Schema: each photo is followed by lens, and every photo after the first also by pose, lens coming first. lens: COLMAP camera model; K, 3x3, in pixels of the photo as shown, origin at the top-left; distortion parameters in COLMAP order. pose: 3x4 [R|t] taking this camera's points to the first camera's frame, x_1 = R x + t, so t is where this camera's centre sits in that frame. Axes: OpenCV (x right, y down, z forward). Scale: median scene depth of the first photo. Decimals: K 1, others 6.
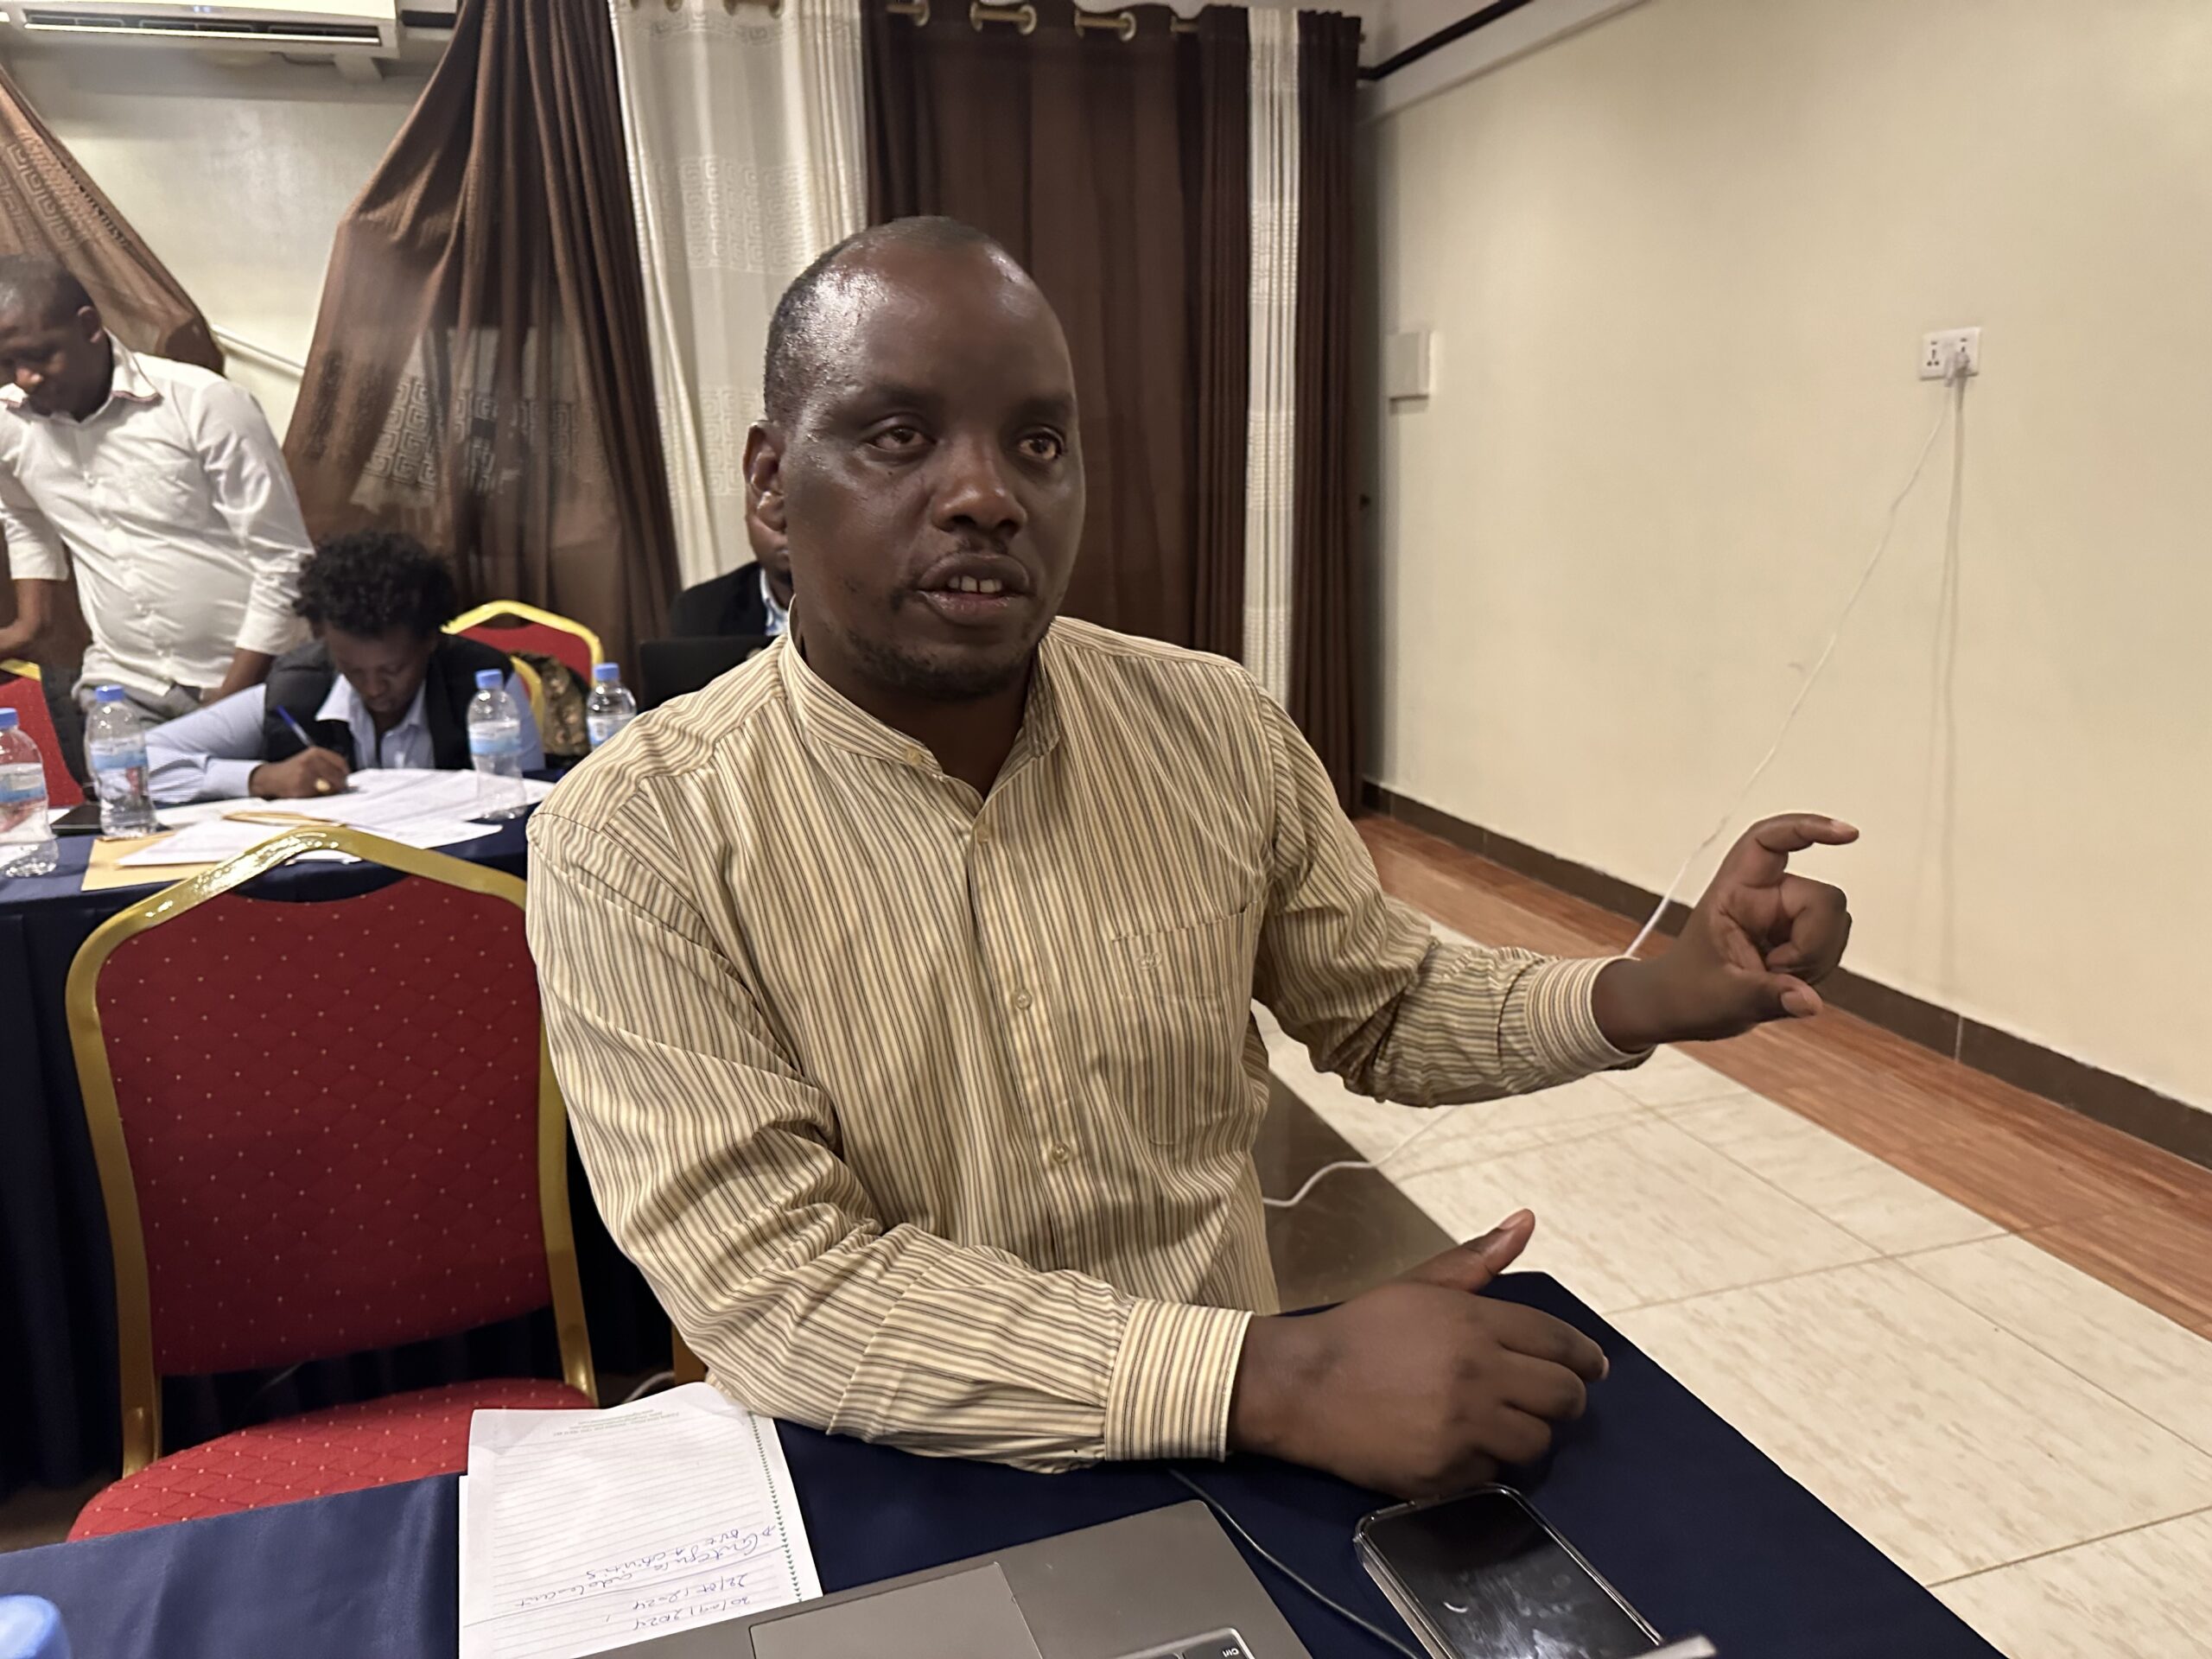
lens RADIAL K [[1538.5, 0, 1106.0], [0, 1538.5, 829.5], [0, 0, 1]] dist [-0.003273, -0.020532]
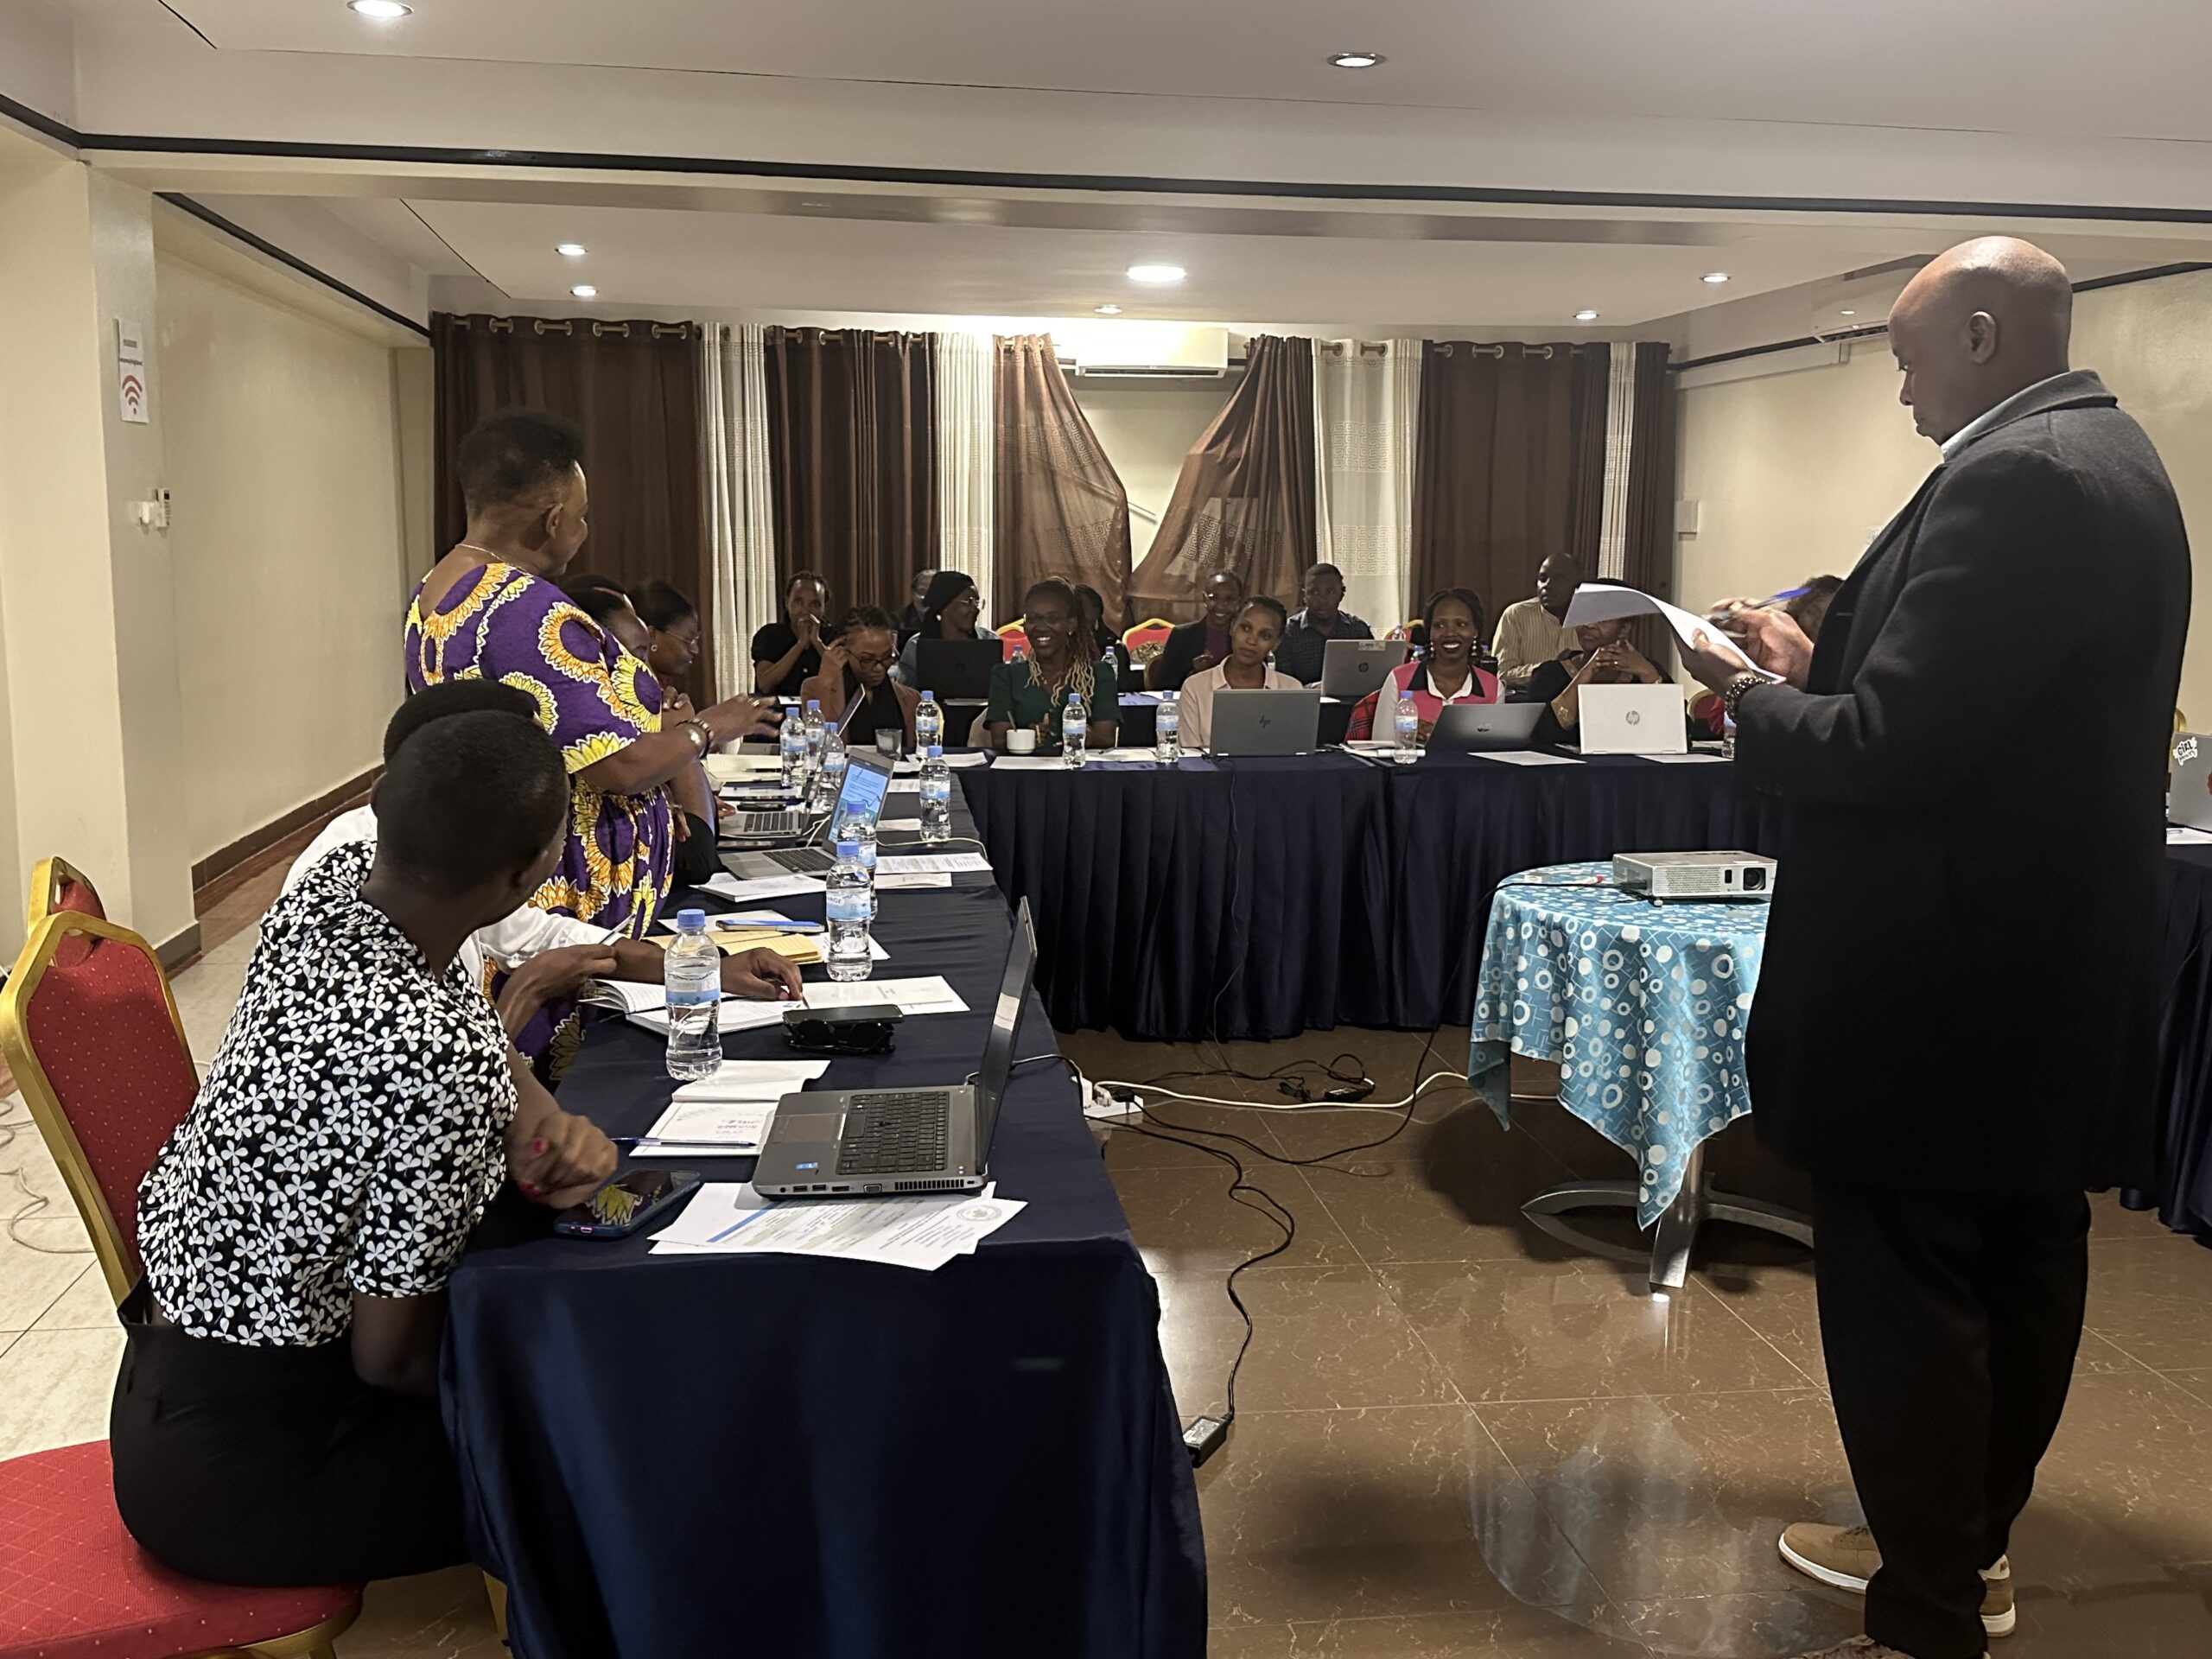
lens RADIAL K [[2030.4, 0, 1106.0], [0, 2030.4, 829.5], [0, 0, 1]] dist [0.015978, 0.004951]
pose [[0.989267, 0.052835, -0.136236, -0.162703], [-0.059668, 0.997131, -0.046570, 0.260510], [0.133385, 0.054199, 0.989581, -1.673327]]
